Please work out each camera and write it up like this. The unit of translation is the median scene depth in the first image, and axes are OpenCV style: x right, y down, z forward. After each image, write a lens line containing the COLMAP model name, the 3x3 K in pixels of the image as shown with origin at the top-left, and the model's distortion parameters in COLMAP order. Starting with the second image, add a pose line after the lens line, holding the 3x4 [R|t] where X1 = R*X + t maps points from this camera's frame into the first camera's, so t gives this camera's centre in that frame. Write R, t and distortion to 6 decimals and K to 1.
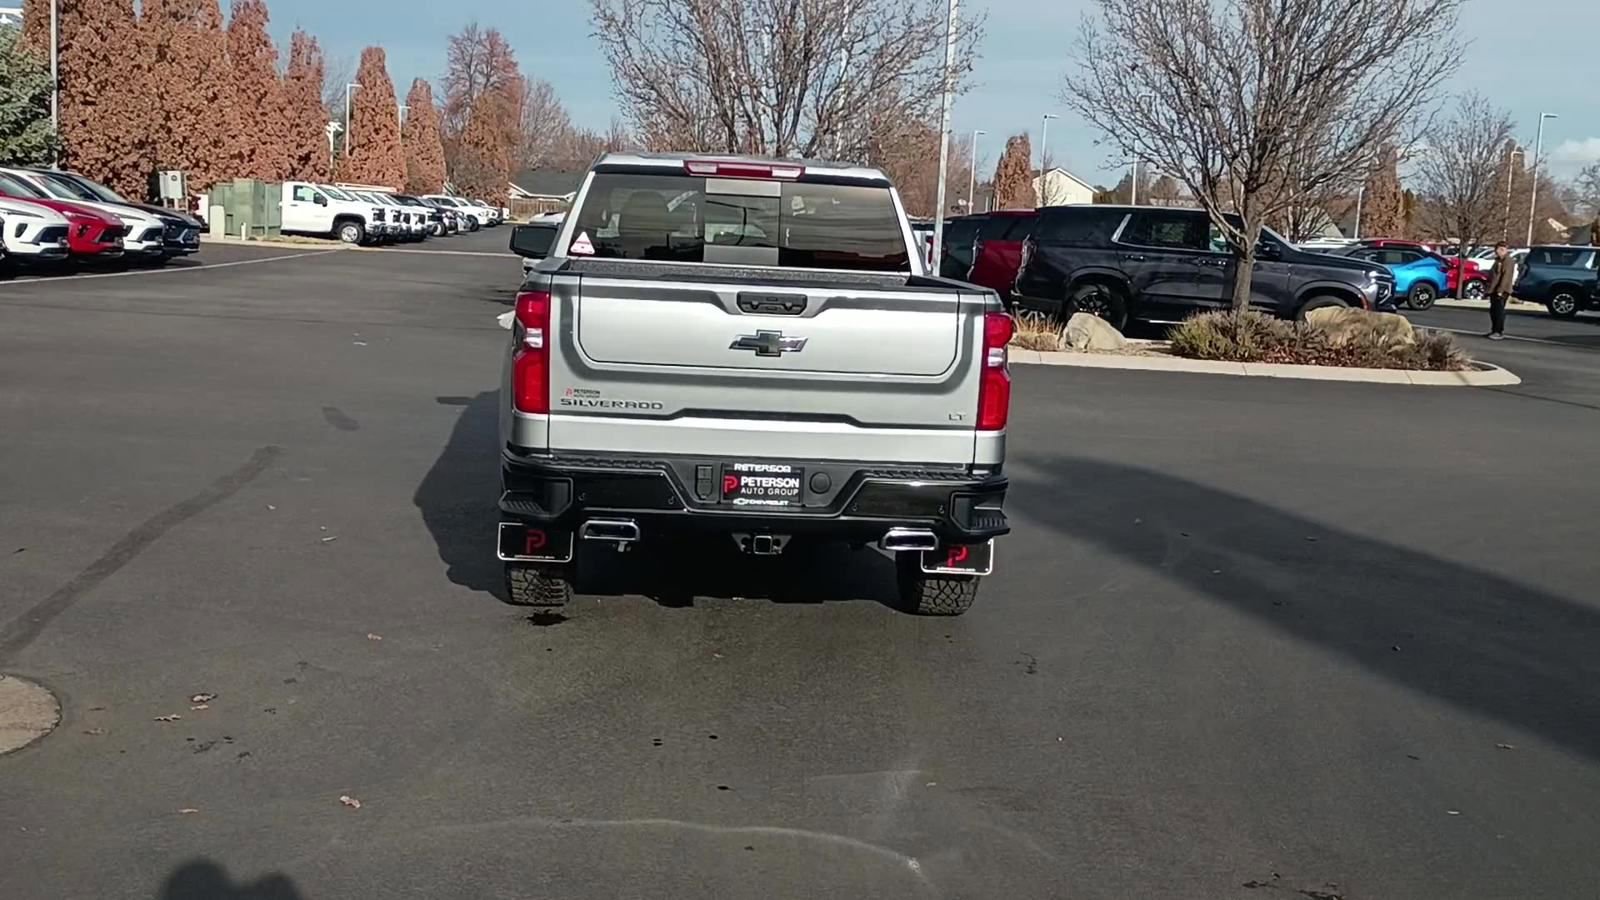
lens RADIAL K [[1623.6, 0, 793.1], [0, 1623.6, 436.8], [0, 0, 1]] dist [0.027944, 0.033387]
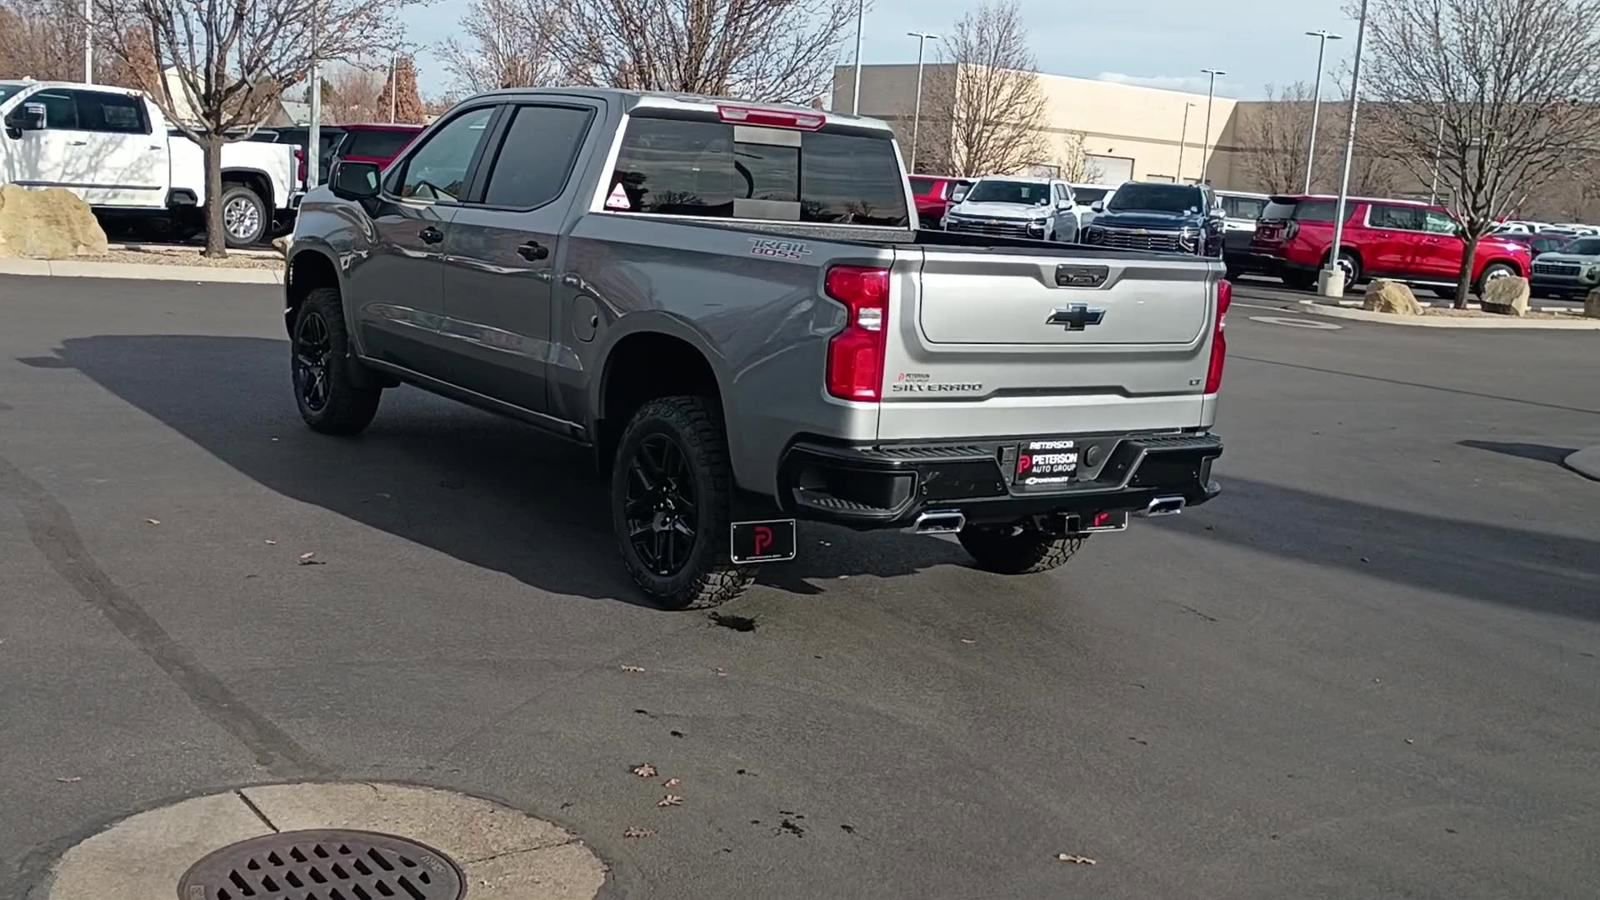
lens RADIAL K [[1623.6, 0, 793.1], [0, 1623.6, 436.8], [0, 0, 1]] dist [0.027944, 0.033387]
pose [[0.877746, -0.064708, 0.474737, -0.546956], [0.038311, 0.997144, 0.065080, -0.048731], [-0.477592, -0.038936, 0.877718, 0.197314]]
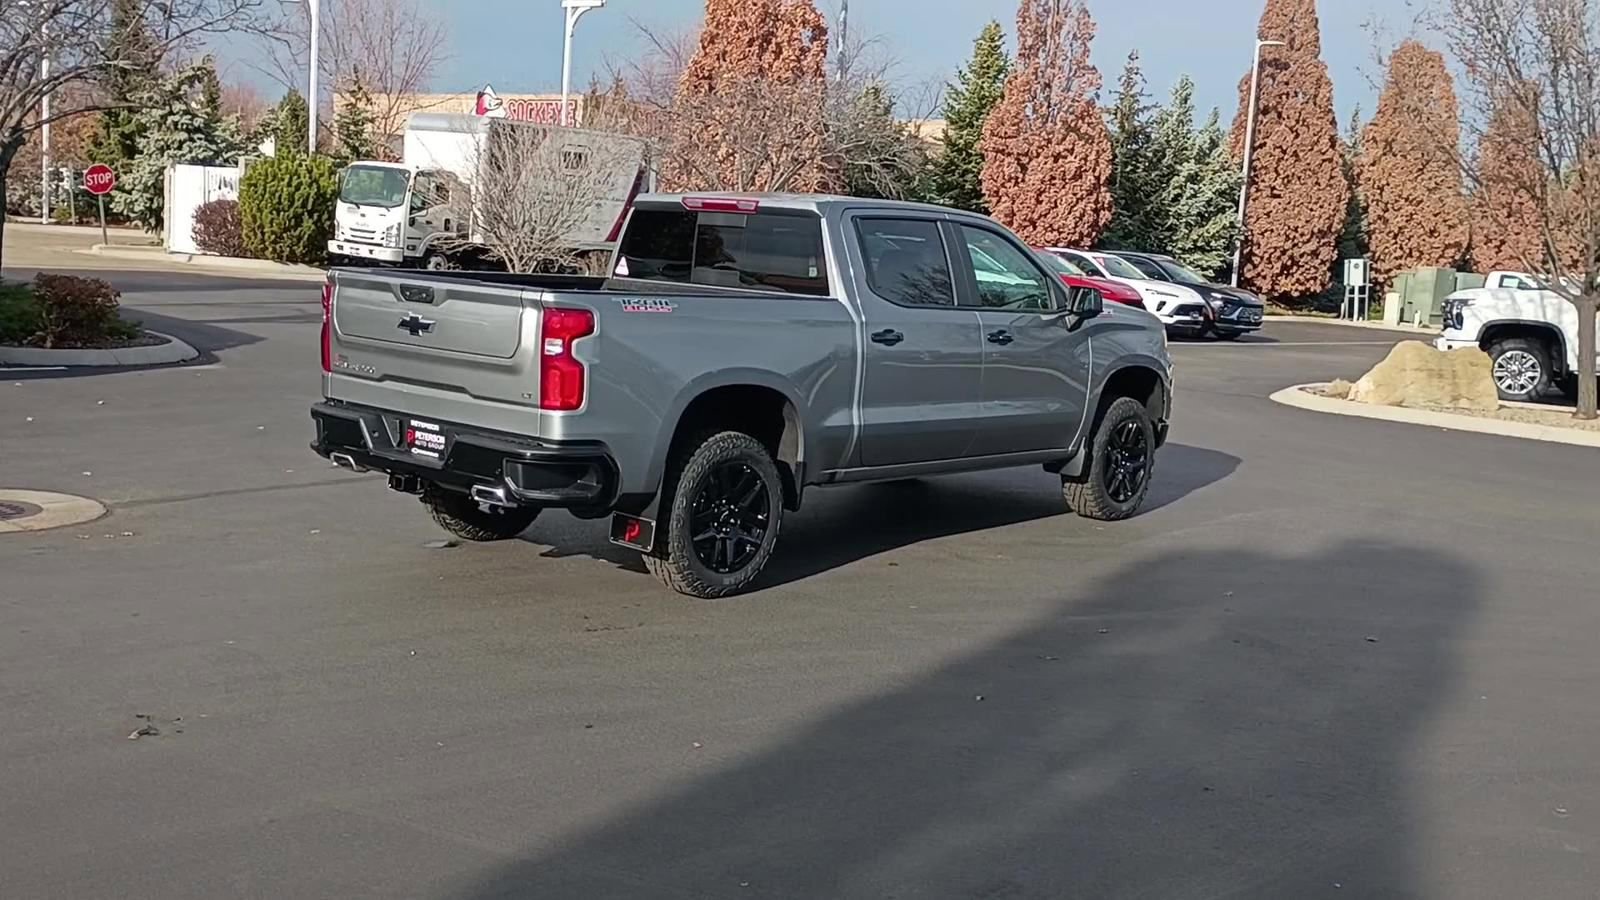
lens RADIAL K [[1623.6, 0, 793.1], [0, 1623.6, 436.8], [0, 0, 1]] dist [0.027944, 0.033387]
pose [[0.708207, 0.081457, -0.701290, 0.955631], [-0.121946, 0.992506, -0.007866, 0.002726], [0.695393, 0.091091, 0.712833, 0.263822]]
